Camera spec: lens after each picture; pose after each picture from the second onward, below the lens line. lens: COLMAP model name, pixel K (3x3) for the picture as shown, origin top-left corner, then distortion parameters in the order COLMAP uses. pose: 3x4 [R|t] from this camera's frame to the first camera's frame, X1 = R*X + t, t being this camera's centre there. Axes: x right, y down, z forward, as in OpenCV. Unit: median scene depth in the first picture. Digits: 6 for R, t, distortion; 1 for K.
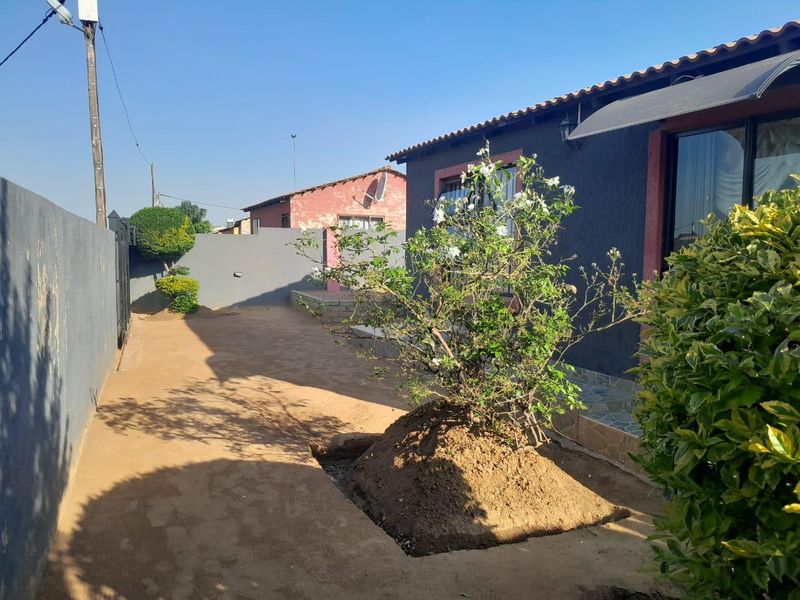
lens RADIAL K [[642.1, 0, 398.7], [0, 642.1, 298.4], [0, 0, 1]] dist [0.027870, -0.036016]
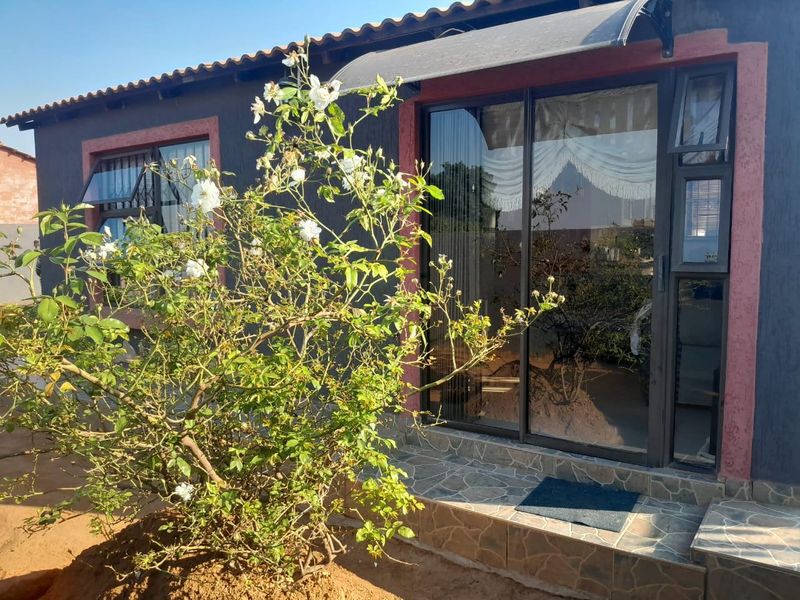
lens RADIAL K [[642.1, 0, 400.0], [0, 642.1, 306.1], [0, 0, 1]] dist [0.027870, -0.036016]
pose [[0.860184, -0.062201, 0.506177, -0.031631], [0.050278, 0.998042, 0.037203, -0.042441], [-0.507500, -0.006552, 0.861627, 0.367574]]
